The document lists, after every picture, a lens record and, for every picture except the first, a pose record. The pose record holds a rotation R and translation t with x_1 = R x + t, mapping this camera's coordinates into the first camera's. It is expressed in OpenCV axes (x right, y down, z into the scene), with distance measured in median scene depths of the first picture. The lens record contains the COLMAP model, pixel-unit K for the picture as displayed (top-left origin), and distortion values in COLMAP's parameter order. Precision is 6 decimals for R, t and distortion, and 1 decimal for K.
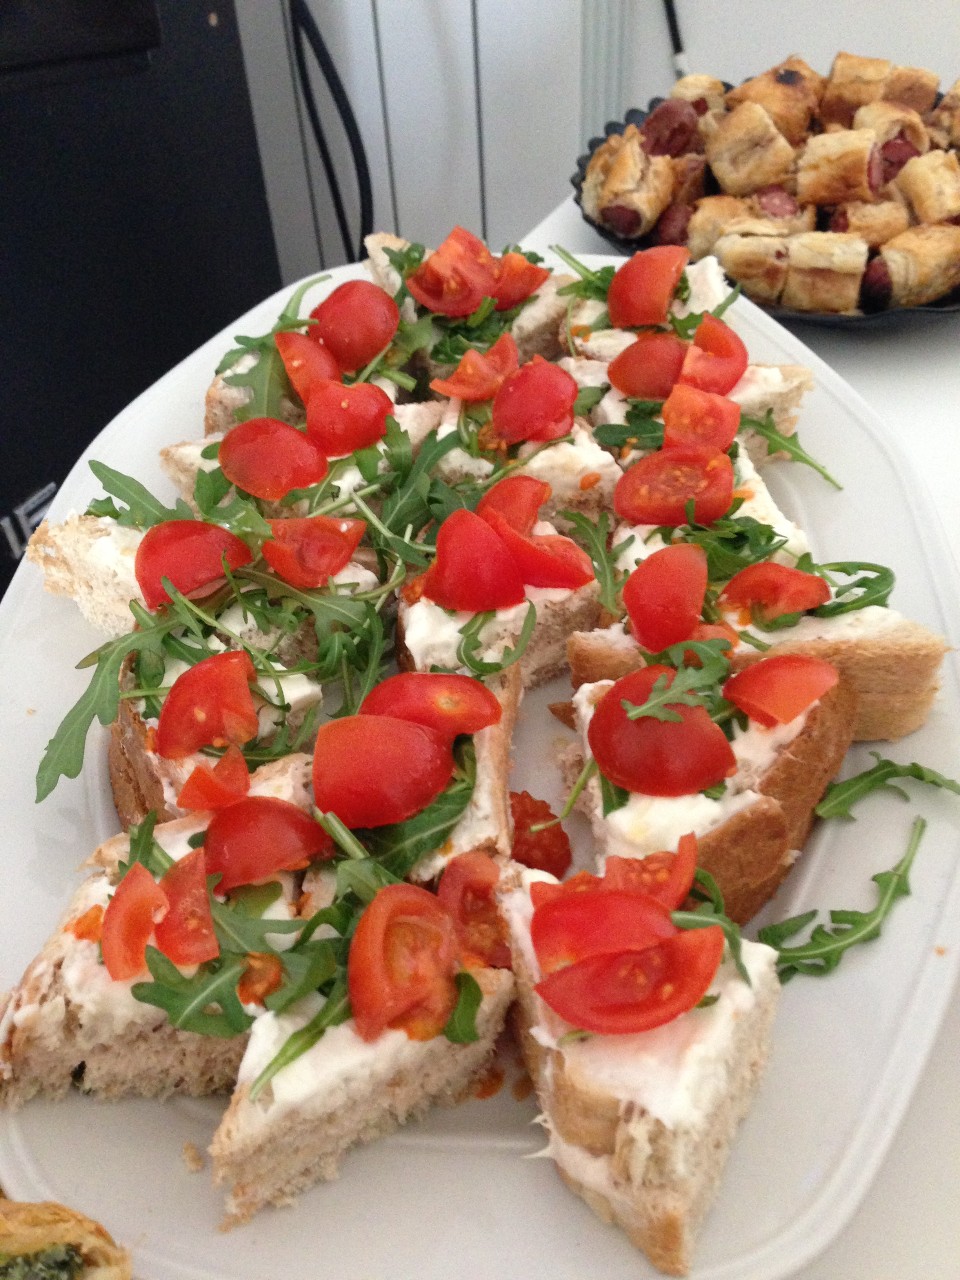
lens RADIAL K [[1177.9, 0, 491.6], [0, 1177.9, 638.0], [0, 0, 1]] dist [0.058229, 0.000000]
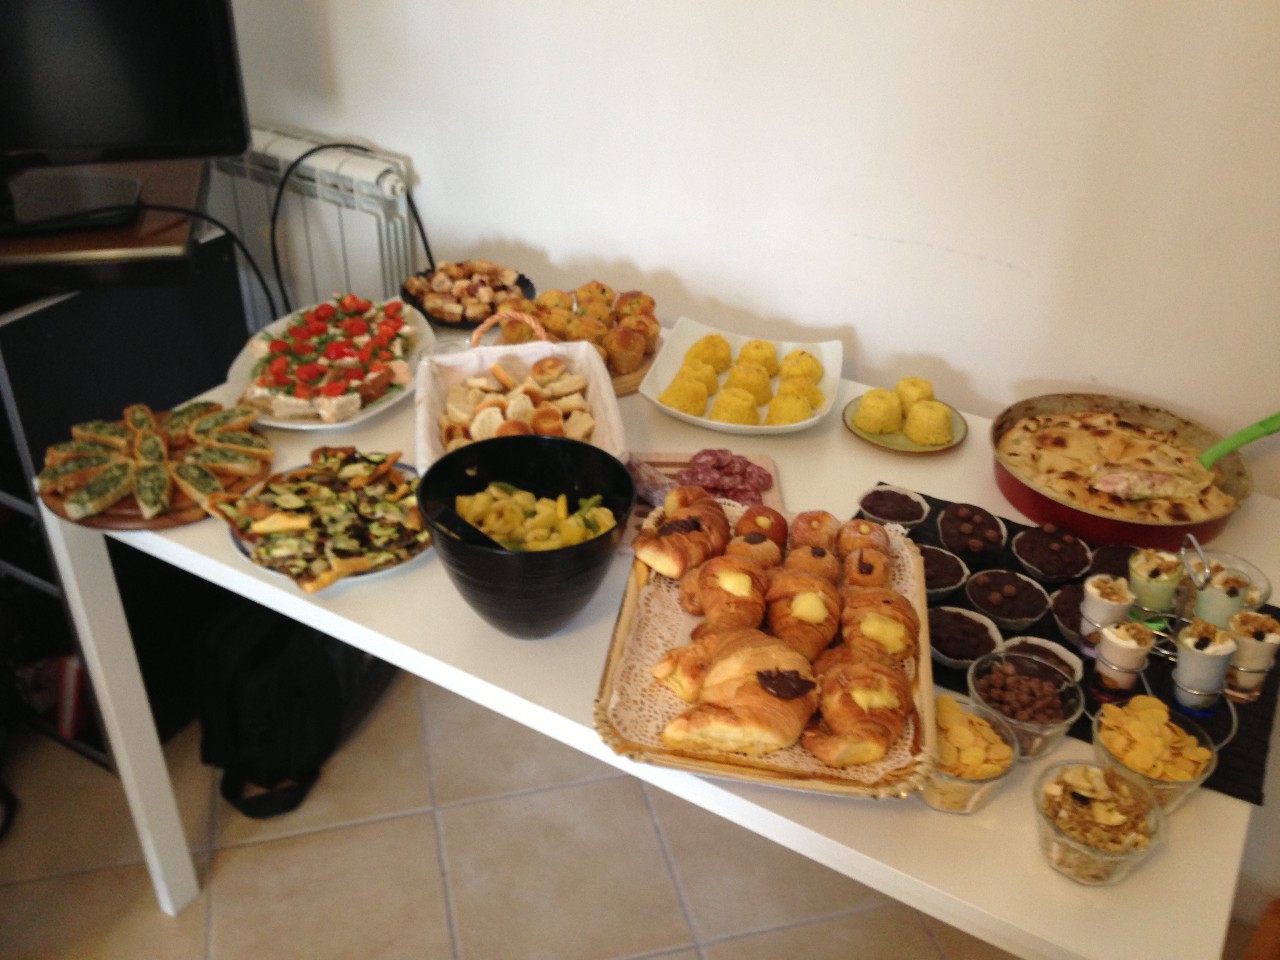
lens RADIAL K [[1177.9, 0, 651.1], [0, 1177.9, 479.0], [0, 0, 1]] dist [0.058229, 0.000000]
pose [[0.995864, 0.068886, 0.059249, 0.898645], [-0.054225, 0.973812, -0.220792, 1.264325], [-0.072907, 0.216666, 0.973520, -3.285836]]
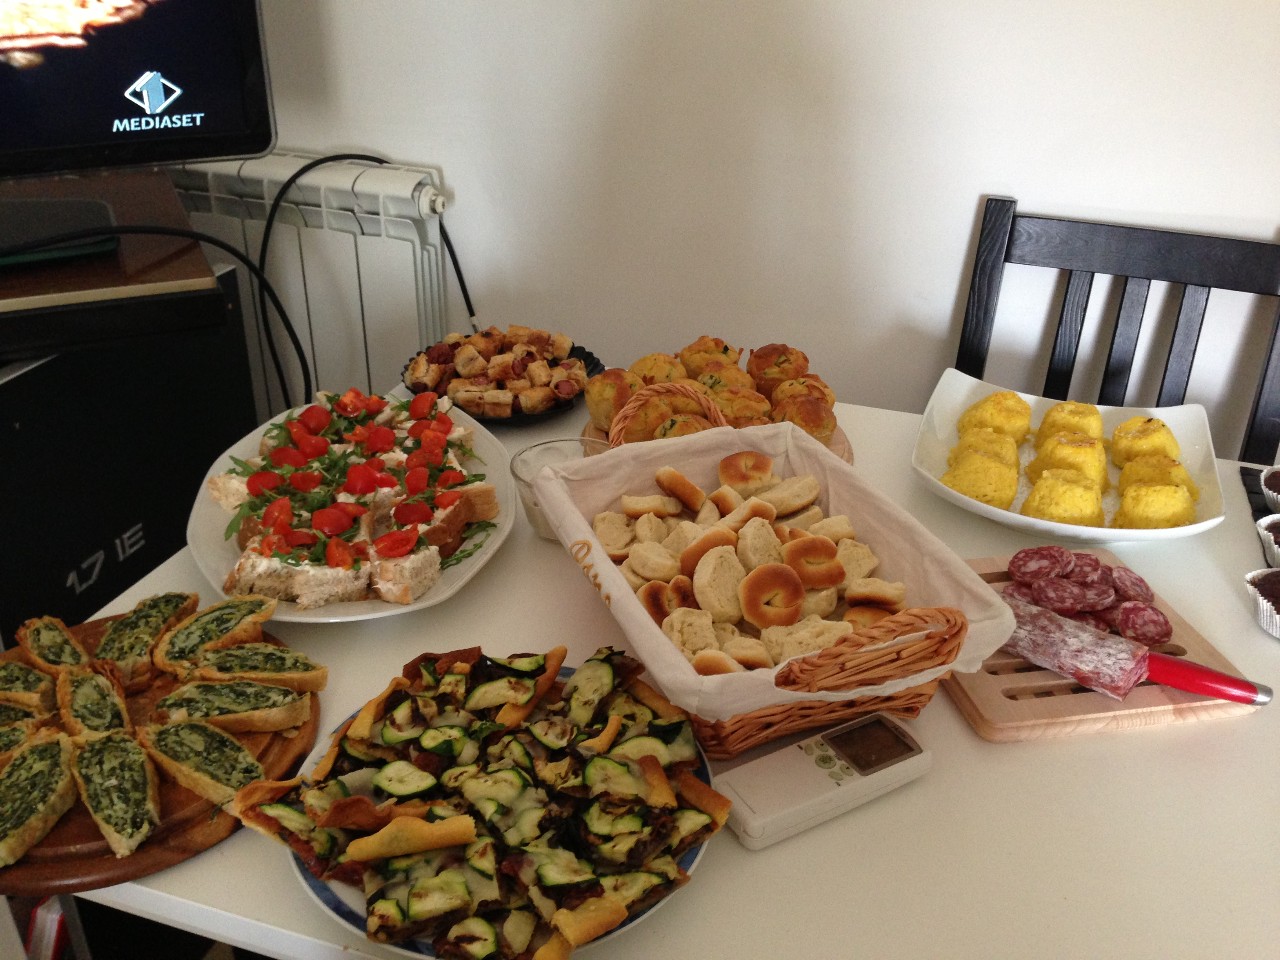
lens RADIAL K [[1177.9, 0, 635.9], [0, 1177.9, 478.4], [0, 0, 1]] dist [0.058229, 0.000000]
pose [[0.979199, -0.030884, 0.200537, 0.062150], [0.087803, 0.955513, -0.281577, 0.726838], [-0.182919, 0.293328, 0.938349, -1.729826]]
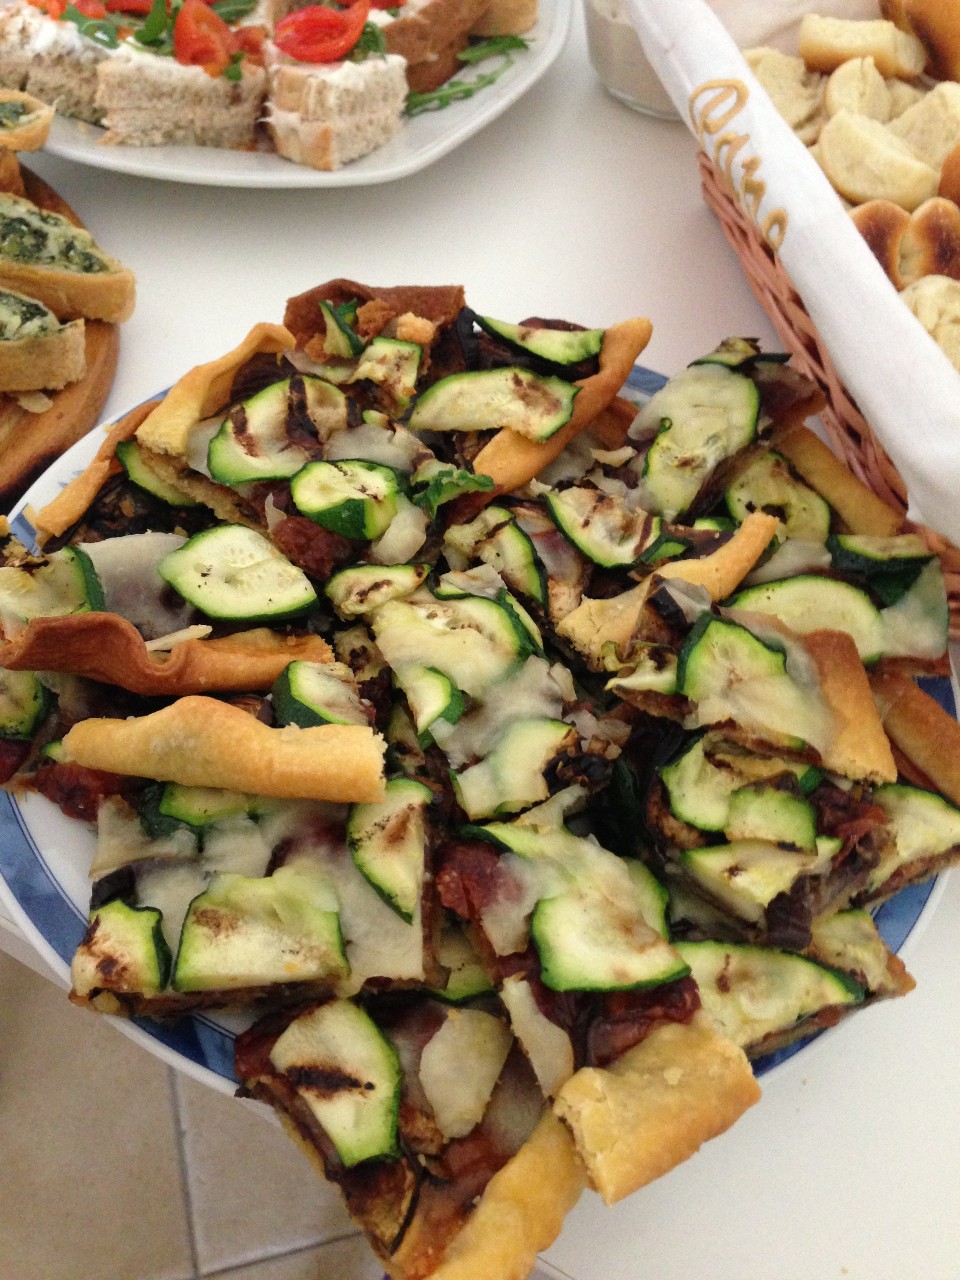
lens RADIAL K [[1177.9, 0, 469.9], [0, 1177.9, 637.9], [0, 0, 1]] dist [0.058229, 0.000000]
pose [[0.990630, 0.086663, 0.105550, 0.131538], [-0.099029, 0.988041, 0.118186, 0.563705], [-0.094046, -0.127531, 0.987366, -0.606605]]
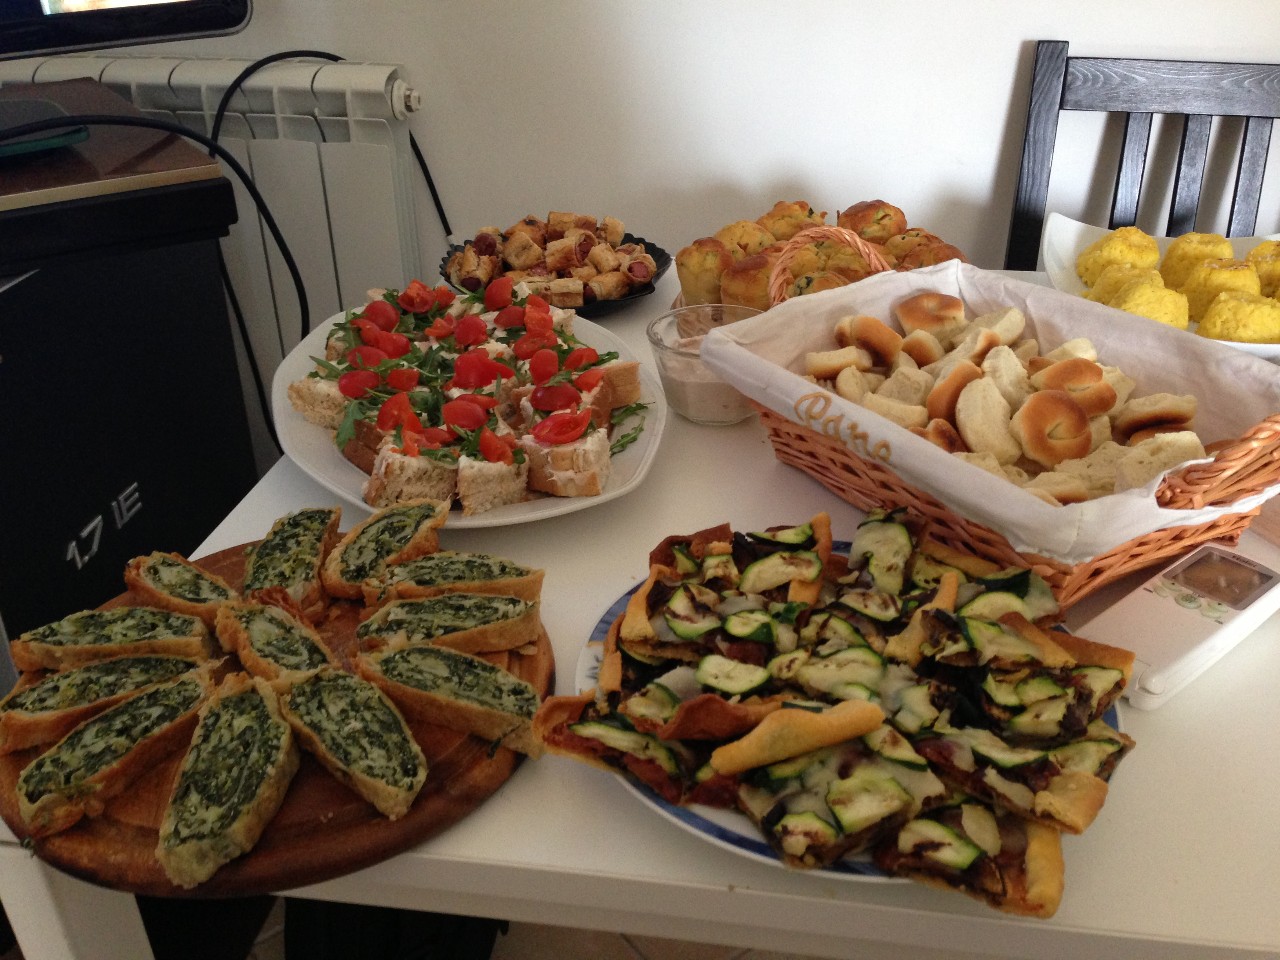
lens RADIAL K [[1177.9, 0, 631.5], [0, 1177.9, 478.3], [0, 0, 1]] dist [0.058229, 0.000000]
pose [[0.934315, -0.135024, 0.329886, -0.471399], [0.223730, 0.942614, -0.247838, 0.727169], [-0.277491, 0.305364, 0.910907, -1.165022]]
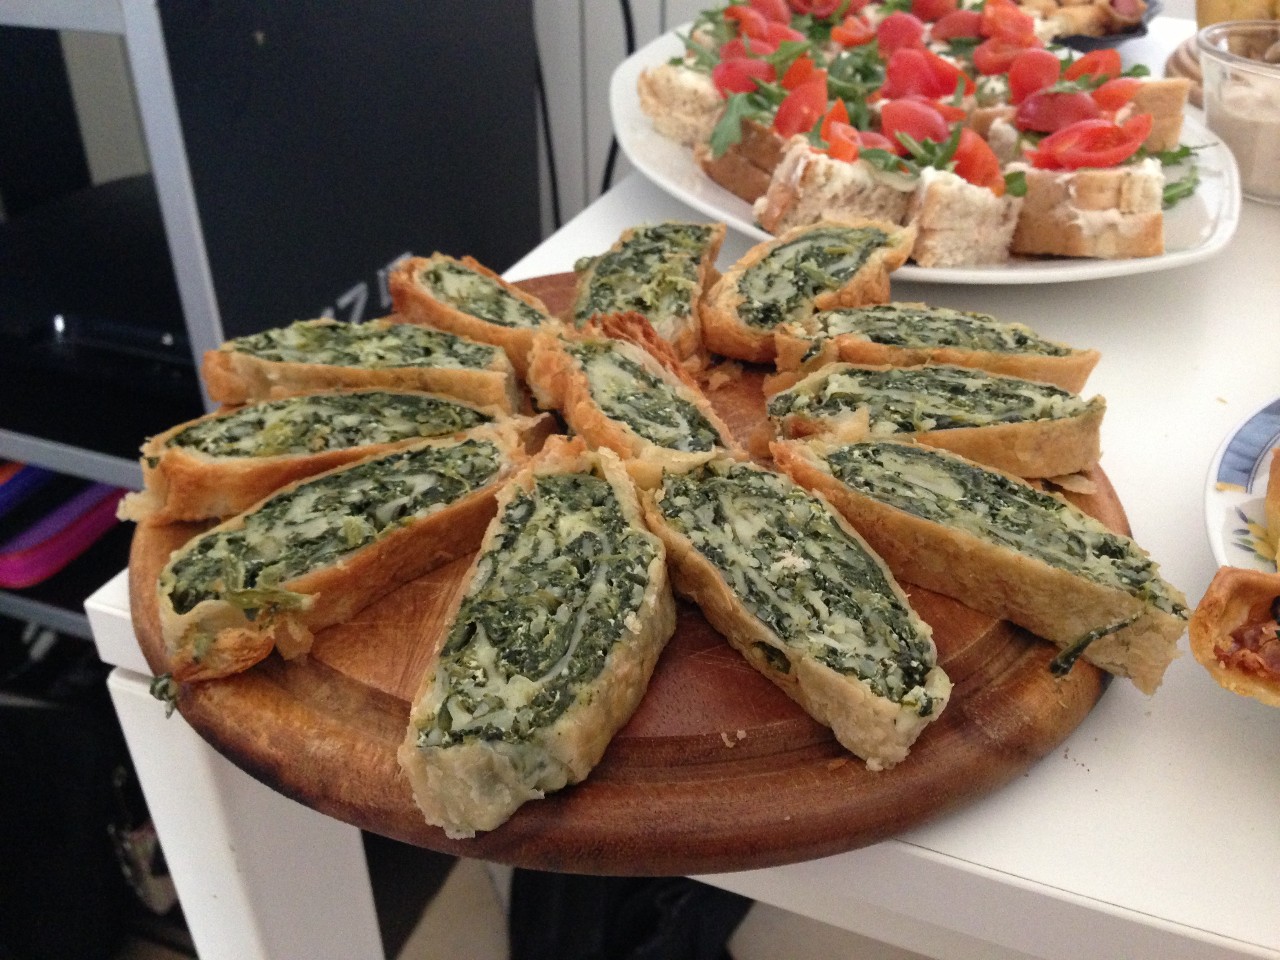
lens RADIAL K [[1177.9, 0, 640.7], [0, 1177.9, 487.6], [0, 0, 1]] dist [0.058229, 0.000000]
pose [[0.989674, -0.031287, 0.139877, -0.534280], [0.058382, 0.979255, -0.194037, 0.669961], [-0.130904, 0.200200, 0.970971, -0.409823]]
